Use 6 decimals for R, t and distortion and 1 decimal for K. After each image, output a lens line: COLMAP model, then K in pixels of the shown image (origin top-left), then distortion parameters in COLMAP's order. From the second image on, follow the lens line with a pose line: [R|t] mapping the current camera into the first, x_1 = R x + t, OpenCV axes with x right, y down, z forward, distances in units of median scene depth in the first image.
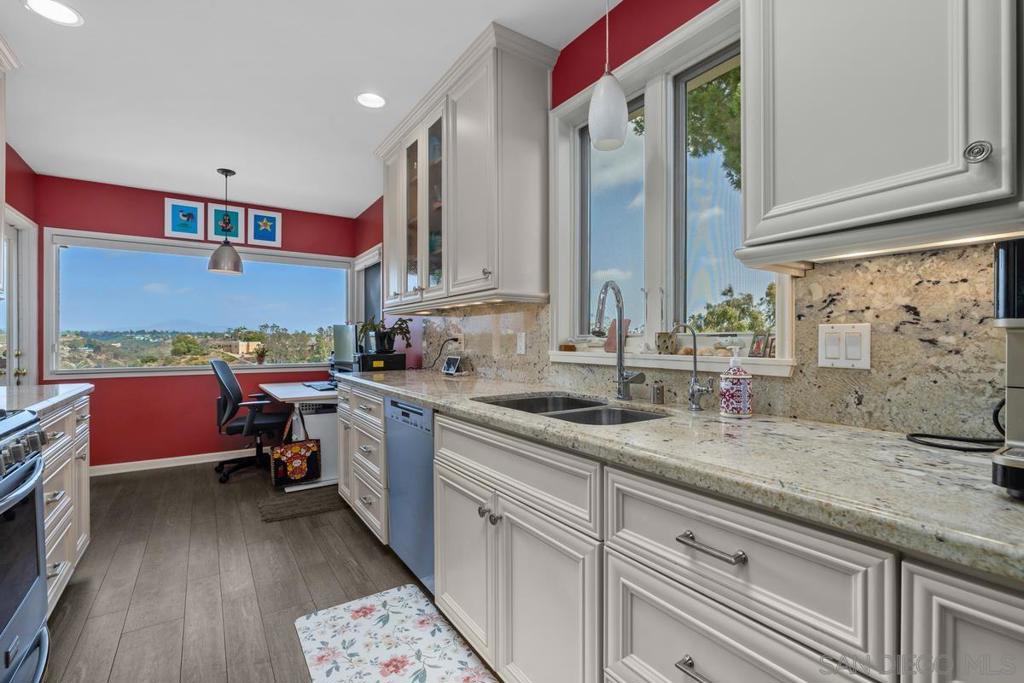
lens RADIAL K [[464.8, 0, 515.4], [0, 464.8, 339.3], [0, 0, 1]] dist [-0.014772, -0.000403]
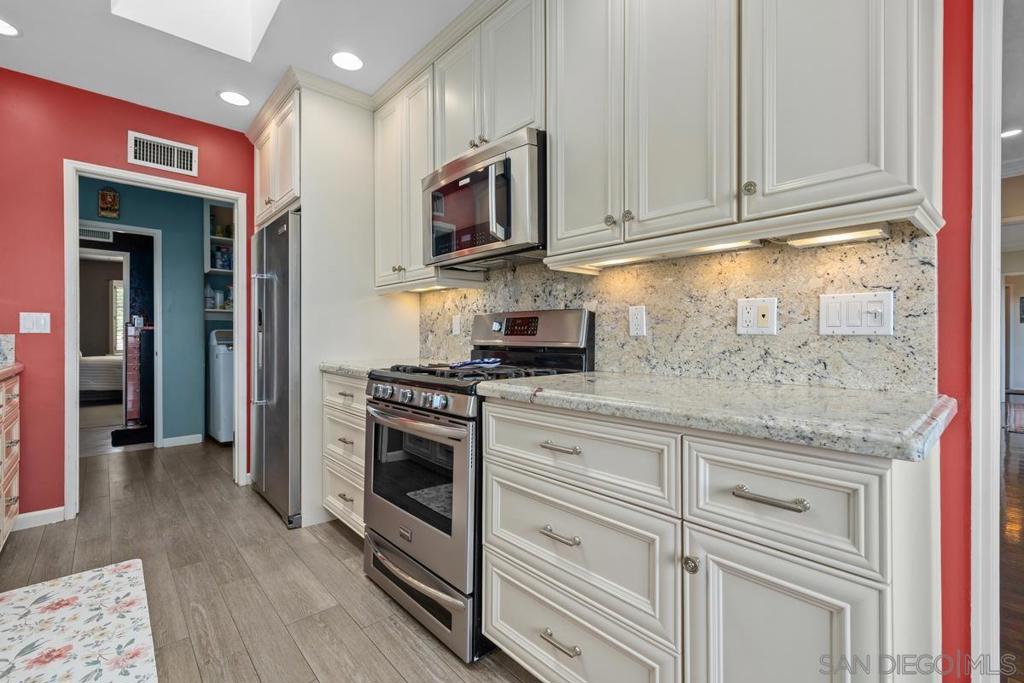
lens RADIAL K [[451.4, 0, 508.1], [0, 451.4, 335.0], [0, 0, 1]] dist [0.011364, -0.001163]
pose [[-0.991018, -0.002202, -0.133709, -0.867785], [-0.001802, 0.999994, -0.003113, 0.040879], [0.133715, -0.002845, -0.991016, 1.635970]]
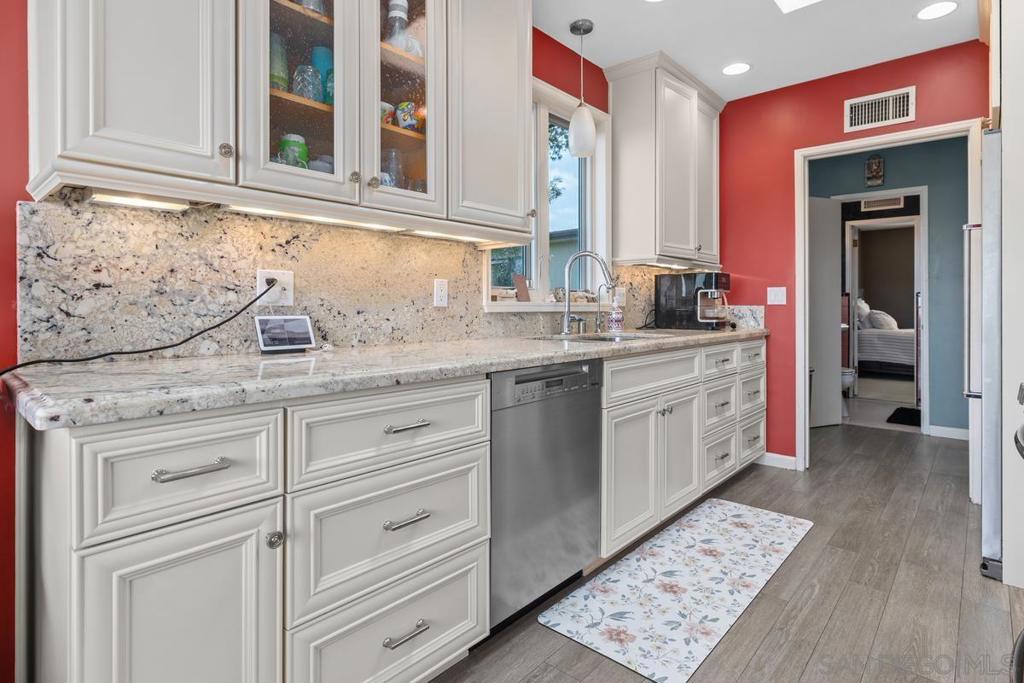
lens RADIAL K [[532.3, 0, 524.4], [0, 532.3, 310.4], [0, 0, 1]] dist [0.003474, 0.000392]
pose [[-0.264359, -0.008103, 0.964390, -1.214291], [-0.002674, 0.999967, 0.007668, 0.042488], [-0.964421, -0.000552, -0.264372, 1.473368]]
